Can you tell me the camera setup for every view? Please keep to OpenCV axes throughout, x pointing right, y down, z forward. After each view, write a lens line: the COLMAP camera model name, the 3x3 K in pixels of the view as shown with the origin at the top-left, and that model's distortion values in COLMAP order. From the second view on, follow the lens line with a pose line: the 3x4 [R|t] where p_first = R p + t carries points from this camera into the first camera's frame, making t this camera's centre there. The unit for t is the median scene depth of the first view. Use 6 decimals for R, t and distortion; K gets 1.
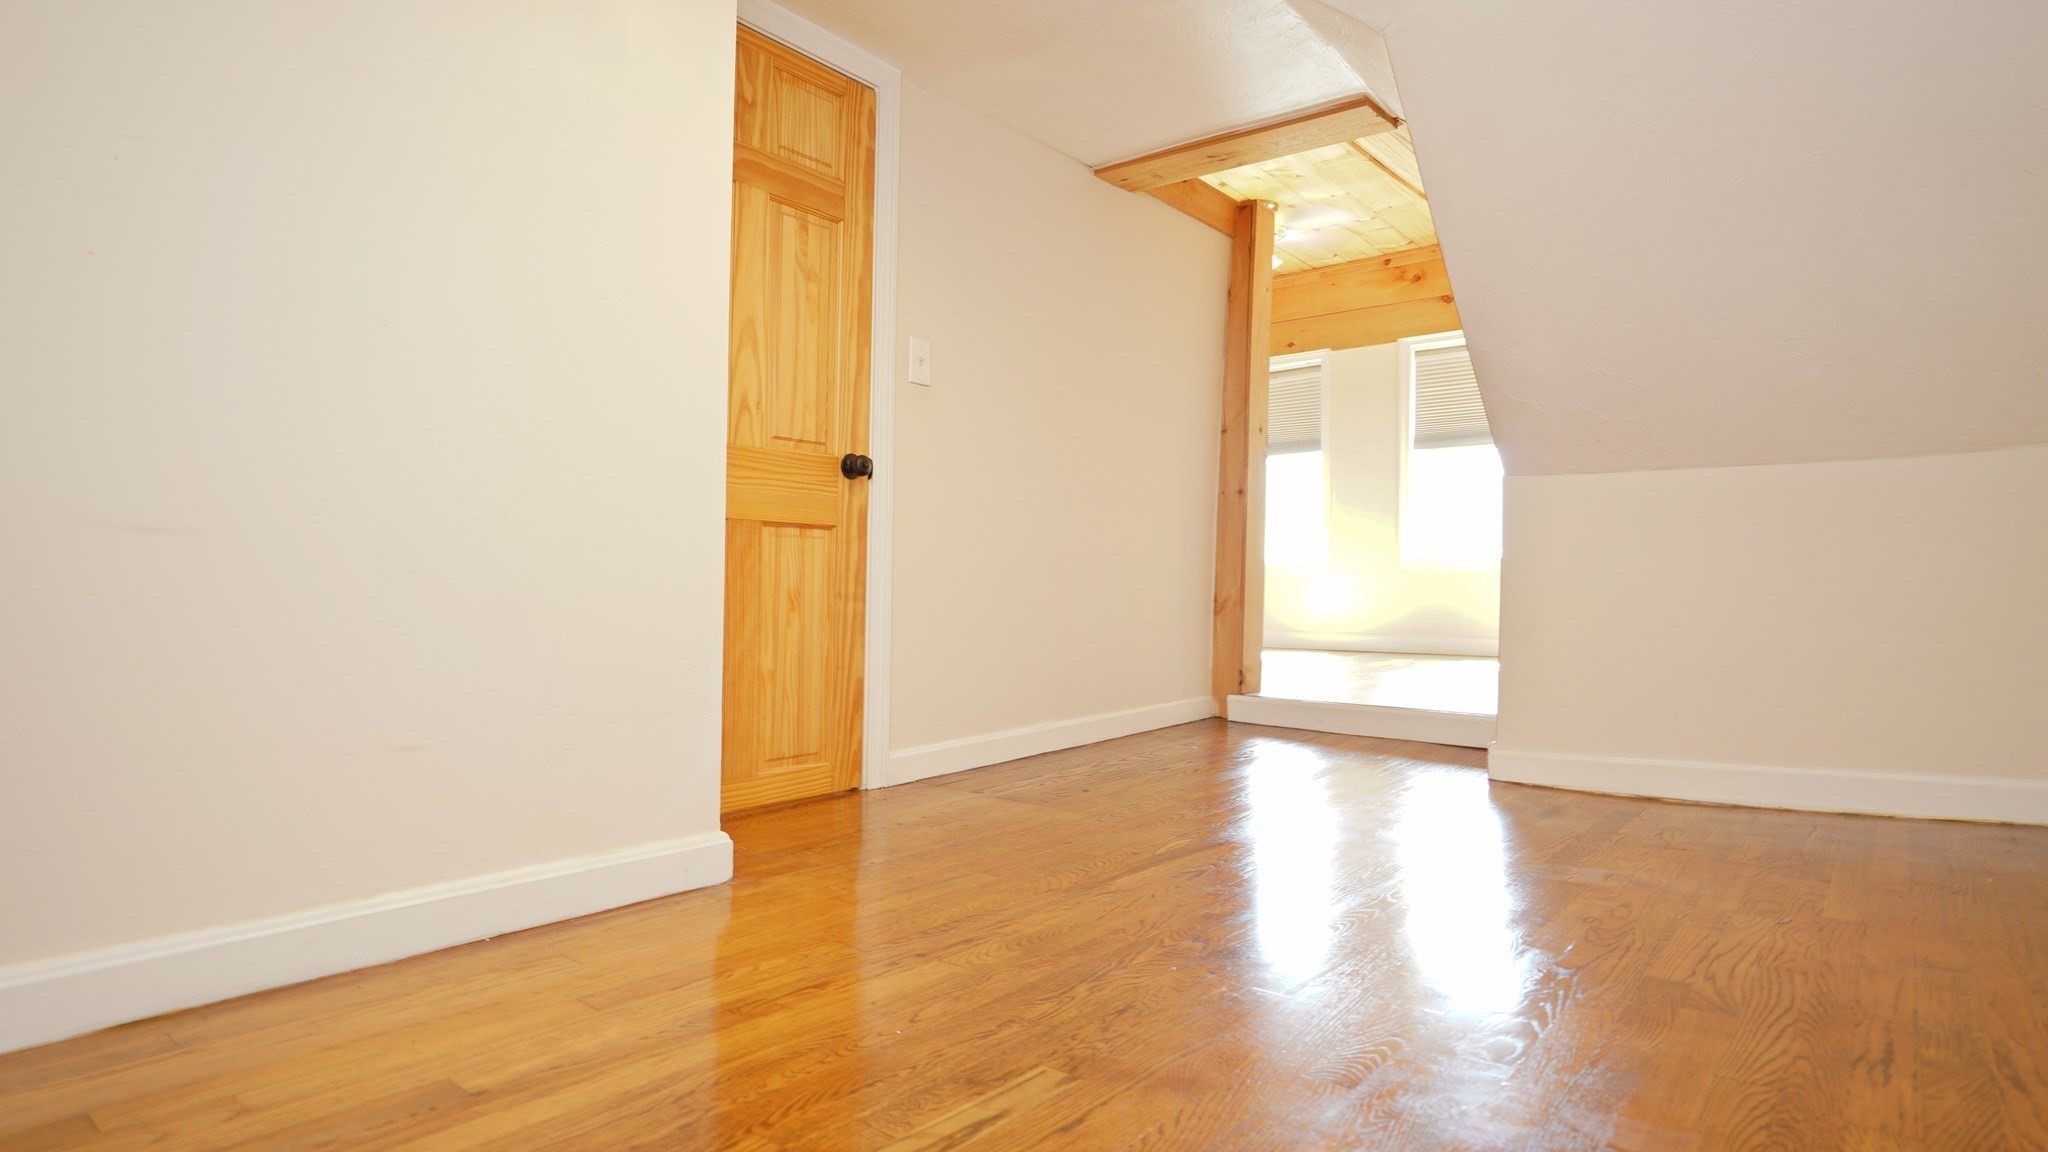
lens RADIAL K [[1083.5, 0, 1024.0], [0, 1083.5, 576.0], [0, 0, 1]] dist [-0.006238, 0.000233]
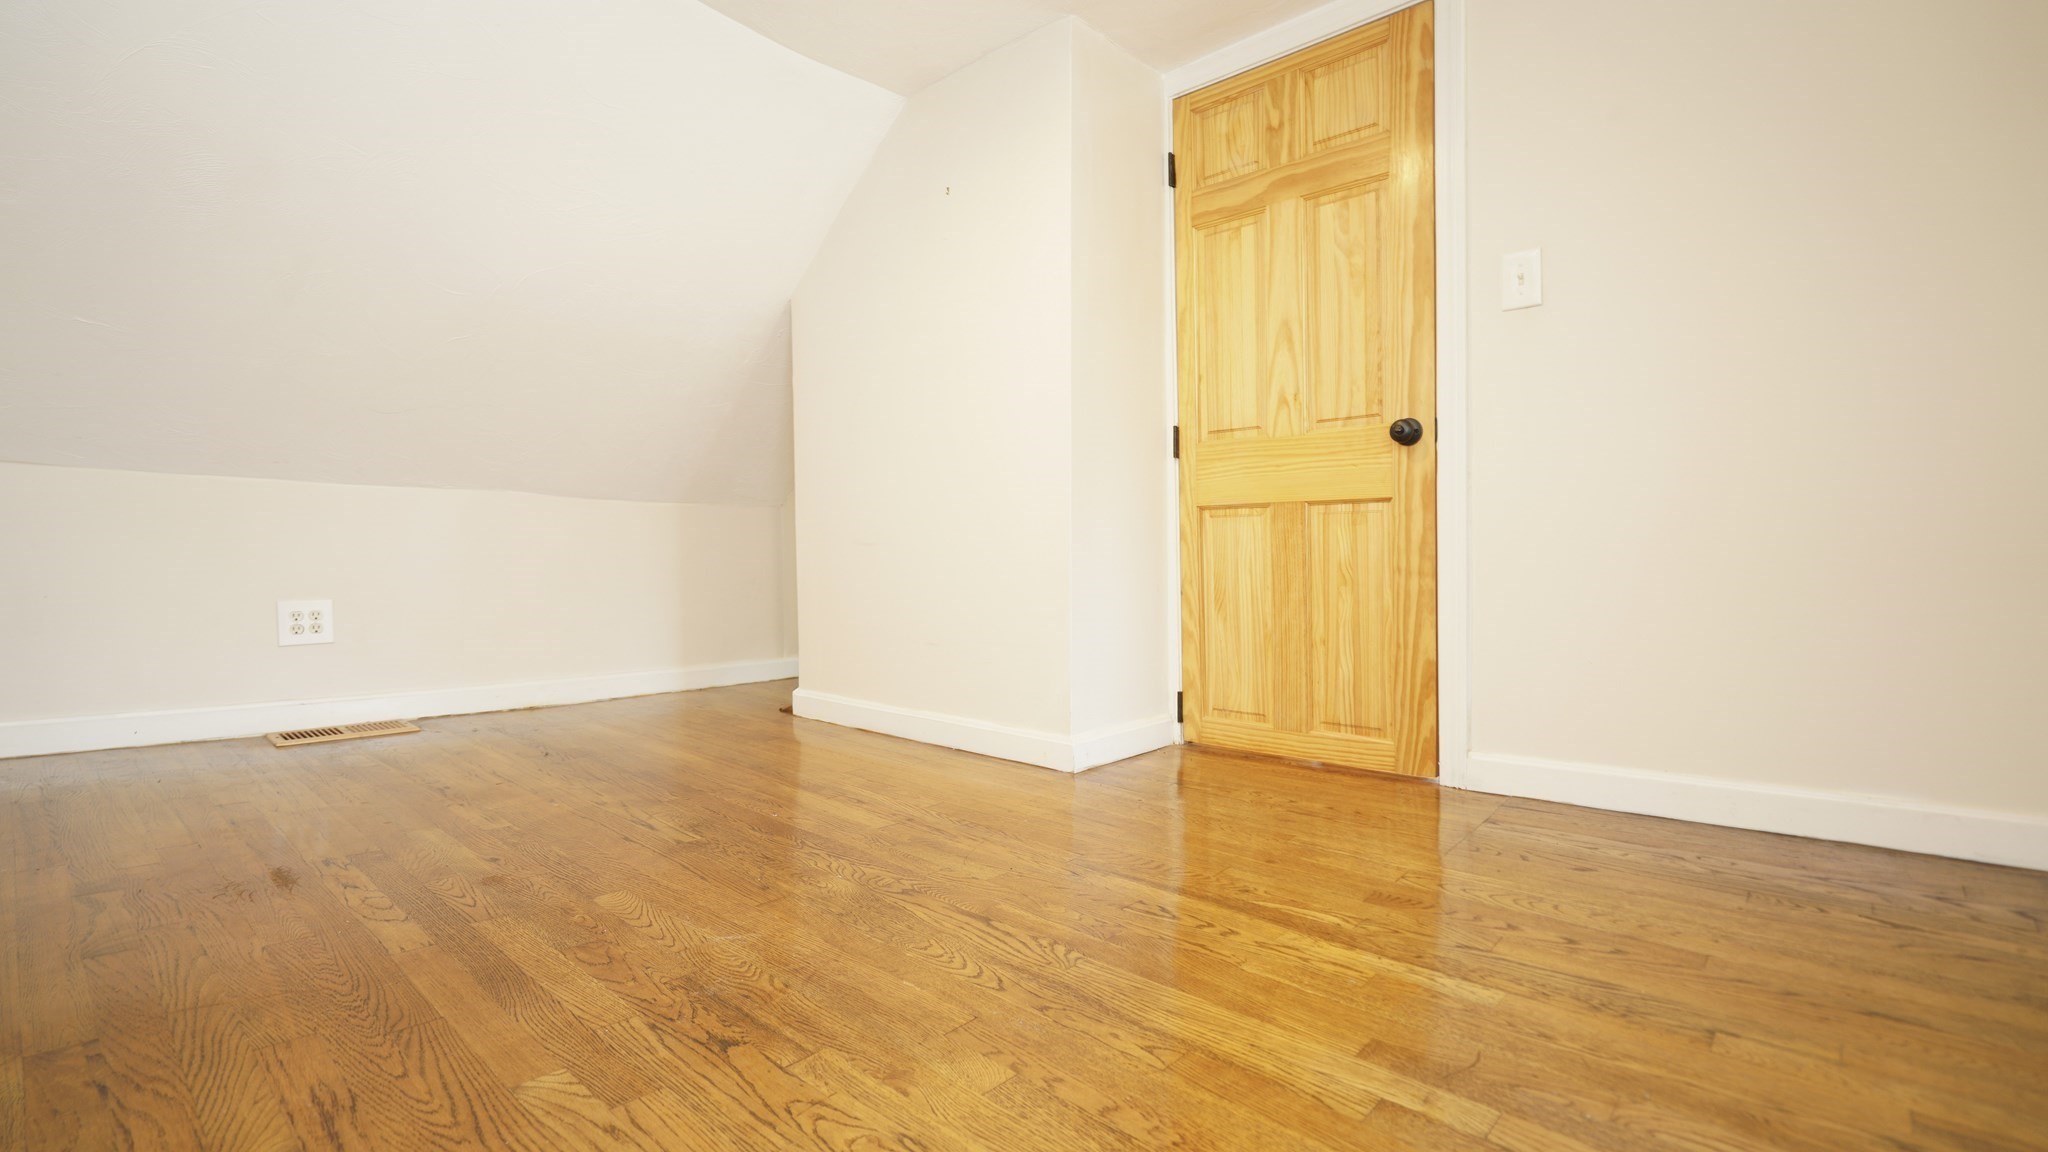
lens RADIAL K [[944.4, 0, 1021.4], [0, 944.4, 570.5], [0, 0, 1]] dist [-0.002319, -0.000037]
pose [[-0.071159, 0.018150, -0.997300, 0.702176], [0.024629, 0.999562, 0.016434, -0.003619], [0.997161, -0.023394, -0.071575, 0.752000]]
